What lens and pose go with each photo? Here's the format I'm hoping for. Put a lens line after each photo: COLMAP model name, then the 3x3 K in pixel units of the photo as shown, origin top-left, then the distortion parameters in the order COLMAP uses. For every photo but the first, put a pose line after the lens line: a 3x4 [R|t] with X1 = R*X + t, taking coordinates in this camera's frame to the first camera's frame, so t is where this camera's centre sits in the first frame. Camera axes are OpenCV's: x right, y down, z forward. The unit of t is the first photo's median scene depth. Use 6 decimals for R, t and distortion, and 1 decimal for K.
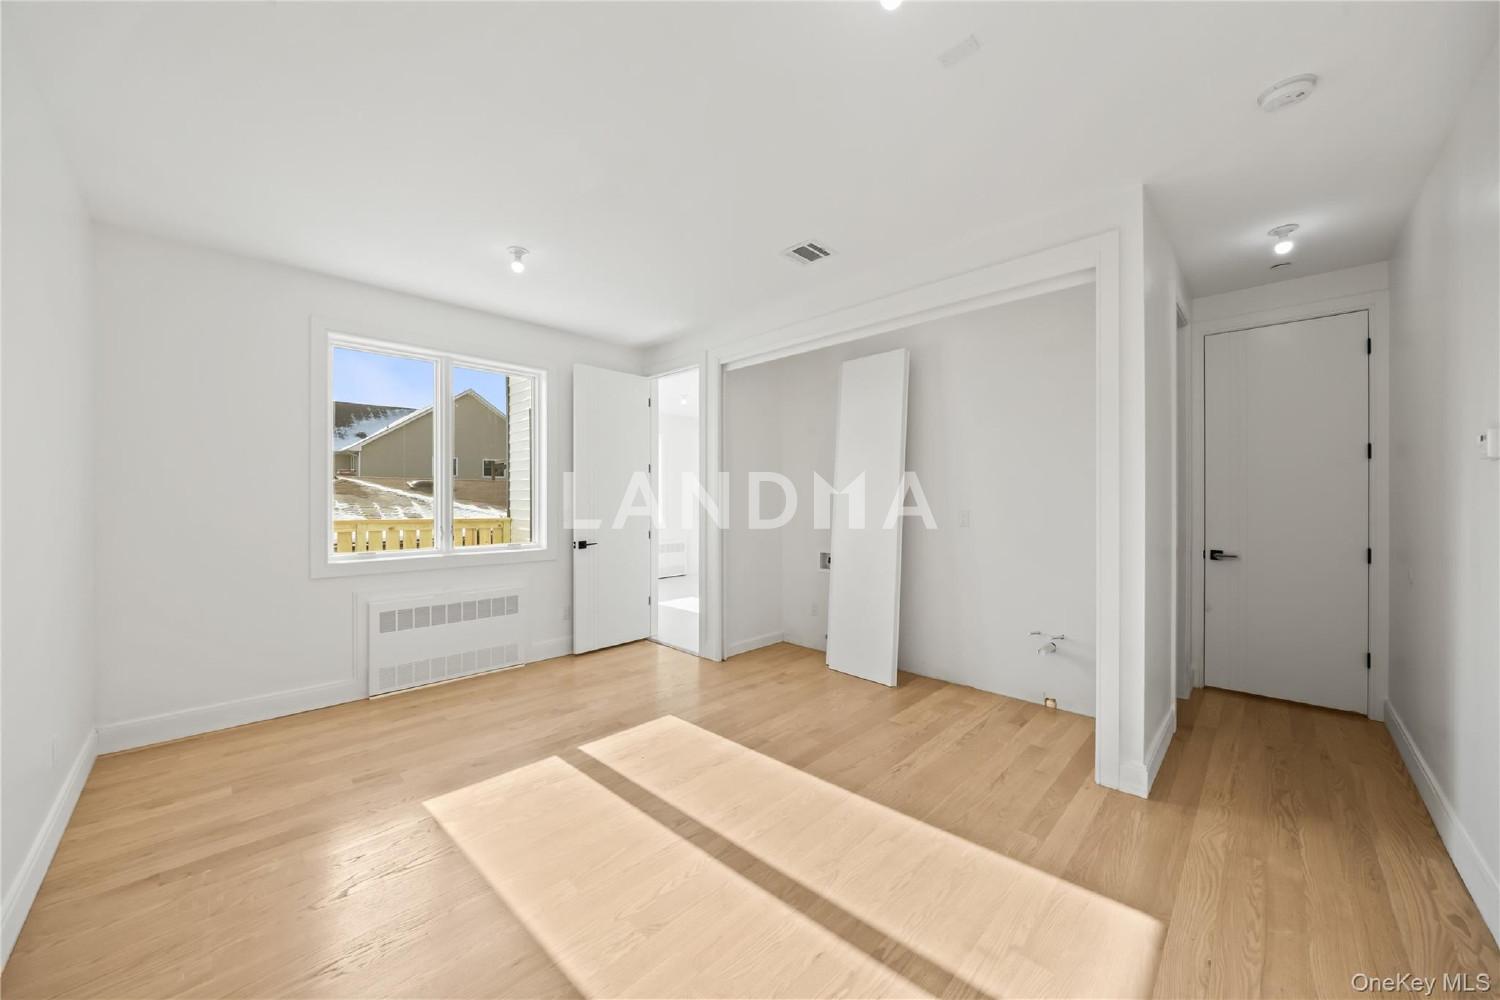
lens RADIAL K [[542.7, 0, 741.2], [0, 542.7, 501.6], [0, 0, 1]] dist [-0.012163, 0.000165]
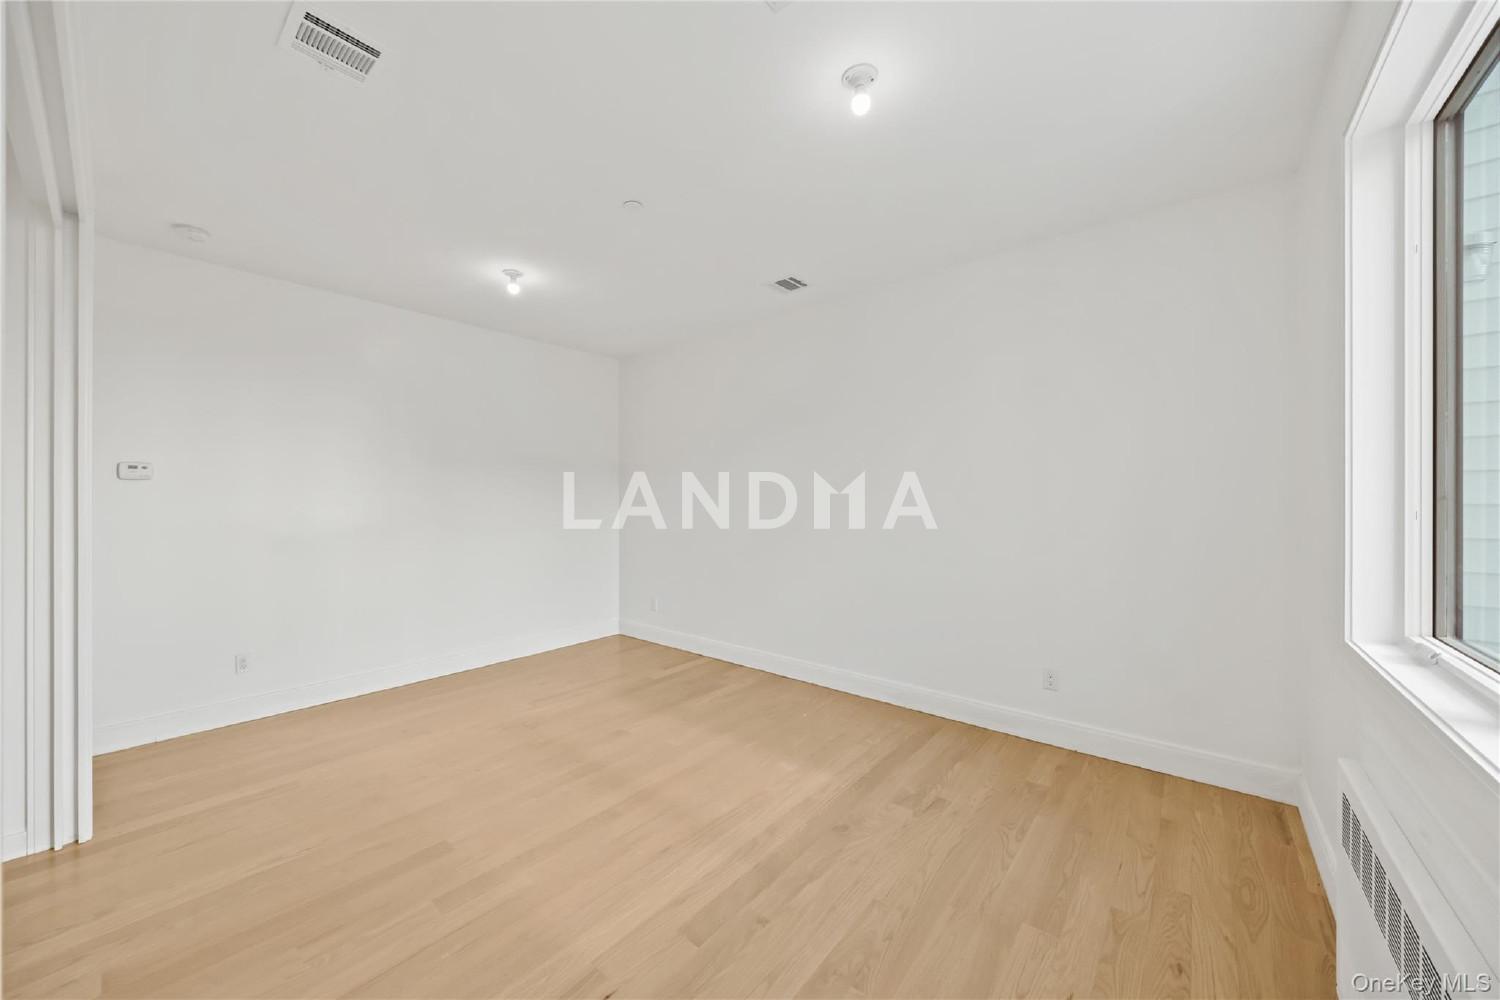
lens RADIAL K [[542.7, 0, 748.1], [0, 542.7, 500.6], [0, 0, 1]] dist [-0.012163, 0.000165]
pose [[-0.994636, -0.001913, -0.103418, -0.249719], [-0.002367, 0.999988, 0.004272, -0.010841], [0.103408, 0.004494, -0.994629, 1.721617]]
